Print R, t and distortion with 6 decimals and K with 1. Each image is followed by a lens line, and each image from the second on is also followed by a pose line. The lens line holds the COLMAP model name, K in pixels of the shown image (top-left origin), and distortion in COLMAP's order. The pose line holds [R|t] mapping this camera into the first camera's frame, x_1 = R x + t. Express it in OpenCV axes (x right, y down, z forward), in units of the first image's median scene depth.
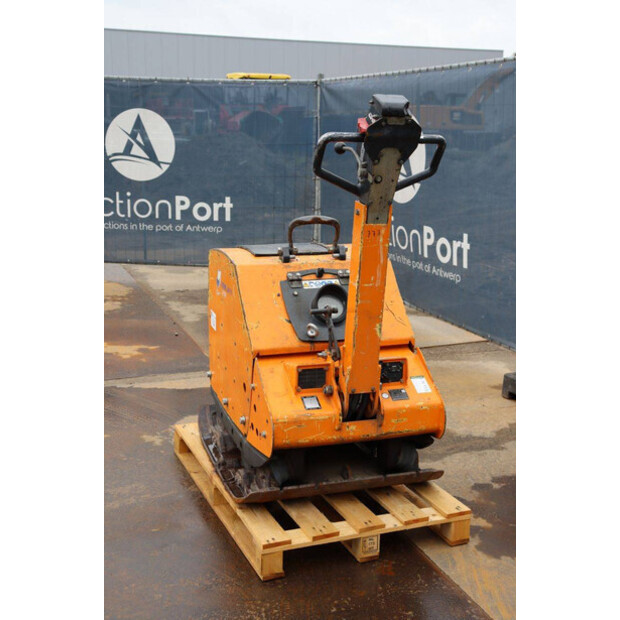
lens RADIAL K [[779.2, 0, 310.0], [0, 779.2, 310.0], [0, 0, 1]] dist [0.013937, 0.052851]
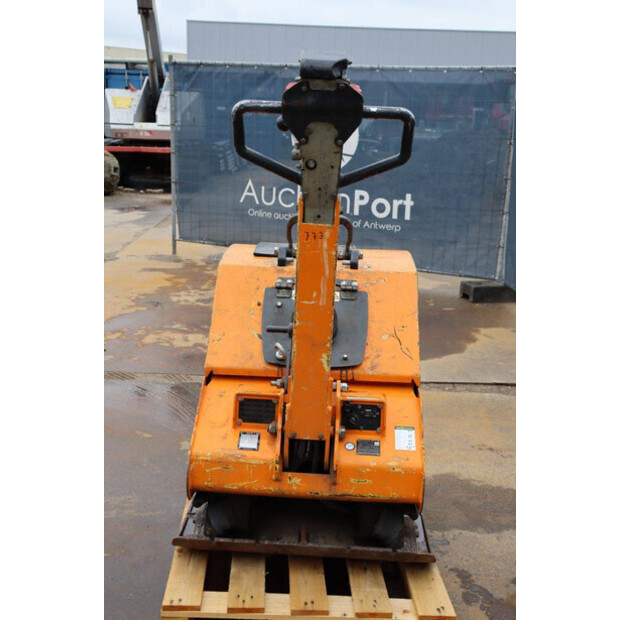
lens RADIAL K [[779.2, 0, 310.0], [0, 779.2, 310.0], [0, 0, 1]] dist [0.013937, 0.052851]
pose [[0.937241, 0.100808, -0.333793, 0.299162], [-0.100529, 0.994768, 0.018159, -0.034716], [0.333877, 0.016537, 0.942472, 0.246757]]
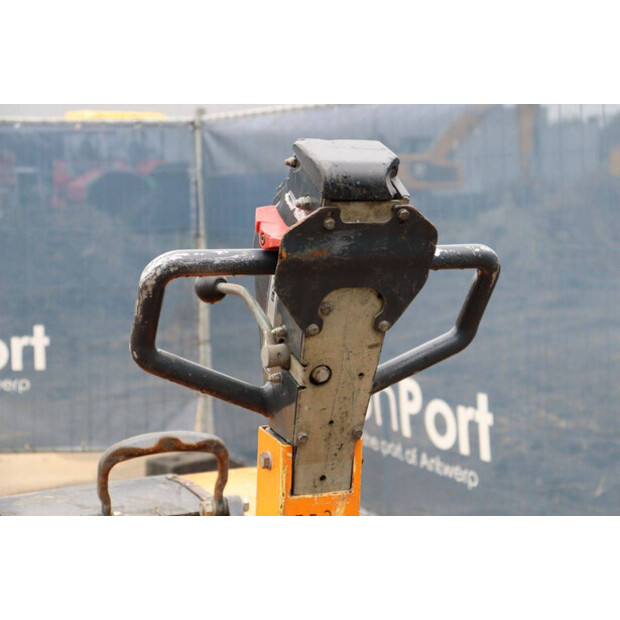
lens RADIAL K [[1184.7, 0, 310.4], [0, 1184.7, 294.6], [0, 0, 1]] dist [0.274794, 0.178668]
pose [[0.995512, -0.034626, 0.088077, 0.031462], [0.046751, 0.989107, -0.139574, -0.109352], [-0.082284, 0.143065, 0.986287, 0.397145]]
